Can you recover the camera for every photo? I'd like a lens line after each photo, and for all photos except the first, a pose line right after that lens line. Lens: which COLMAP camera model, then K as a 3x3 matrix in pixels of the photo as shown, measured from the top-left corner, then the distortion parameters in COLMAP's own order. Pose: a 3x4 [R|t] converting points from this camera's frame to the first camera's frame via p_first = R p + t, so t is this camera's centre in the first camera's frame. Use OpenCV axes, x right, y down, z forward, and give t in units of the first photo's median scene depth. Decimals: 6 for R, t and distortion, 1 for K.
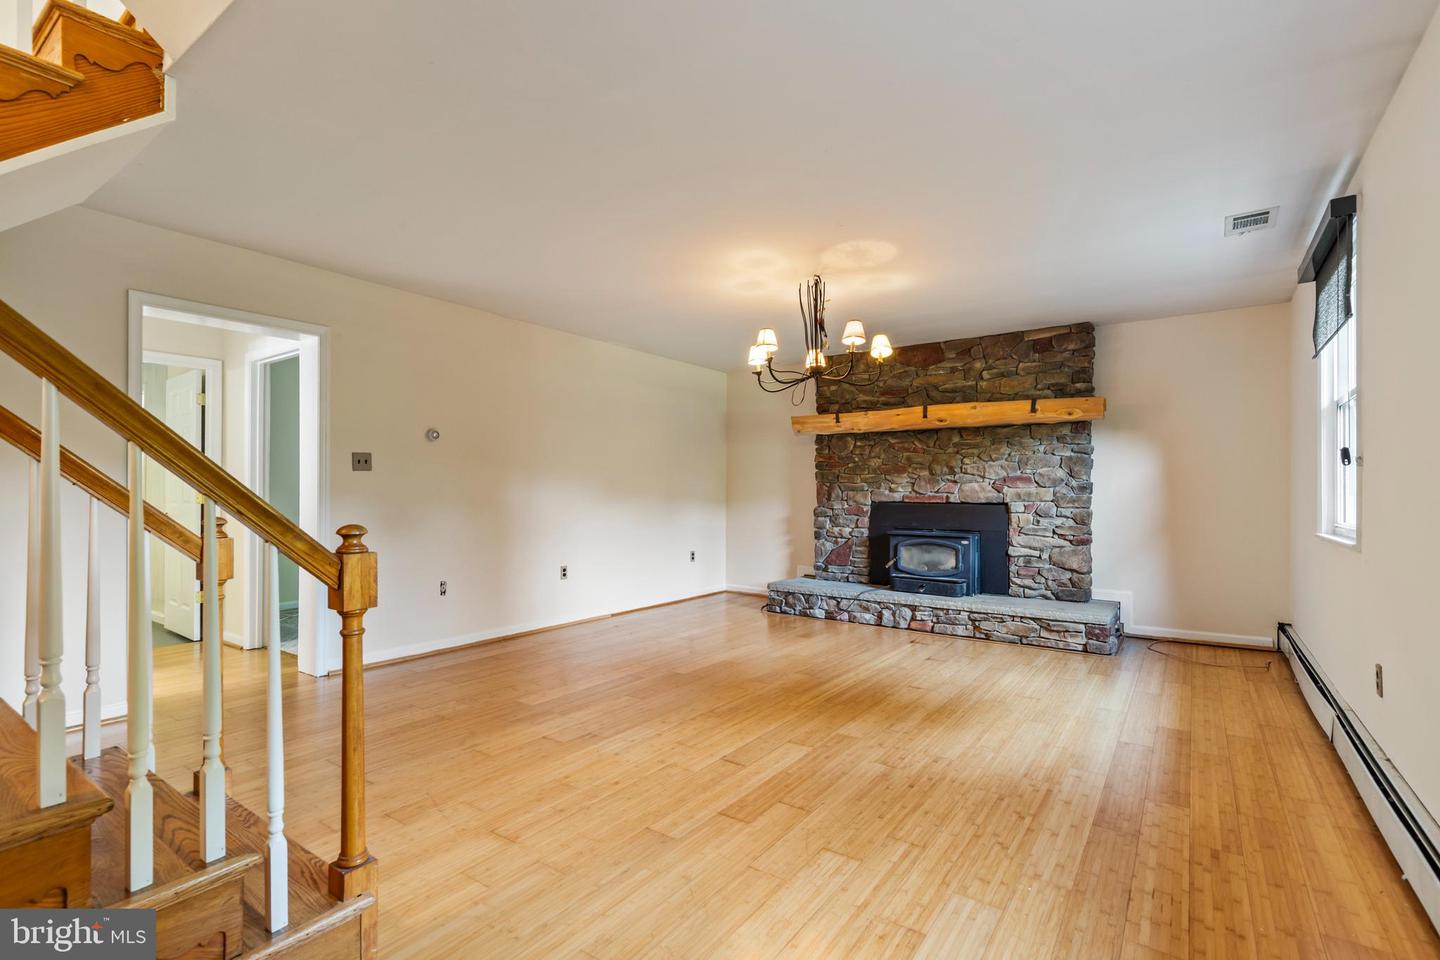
lens RADIAL K [[660.8, 0, 717.0], [0, 660.8, 494.1], [0, 0, 1]] dist [0.024568, 0.000022]
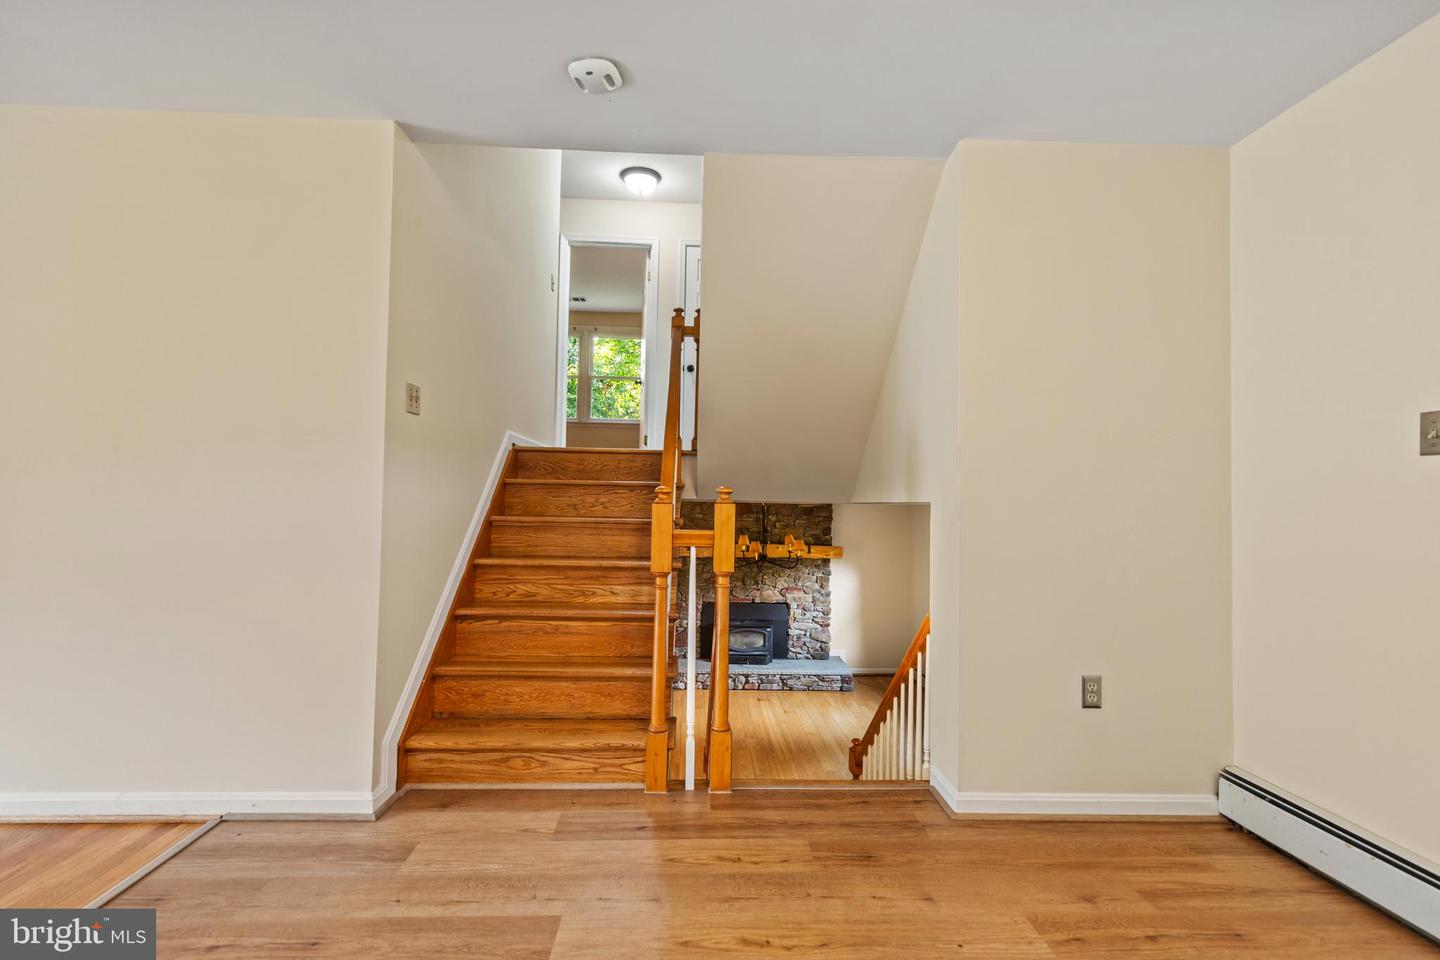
lens RADIAL K [[660.8, 0, 717.0], [0, 660.8, 494.1], [0, 0, 1]] dist [0.024568, 0.000022]
pose [[0.789984, 0.016090, 0.612916, -0.742891], [-0.018743, 0.999822, -0.002089, -0.259515], [-0.612840, -0.009838, 0.790145, -0.203611]]
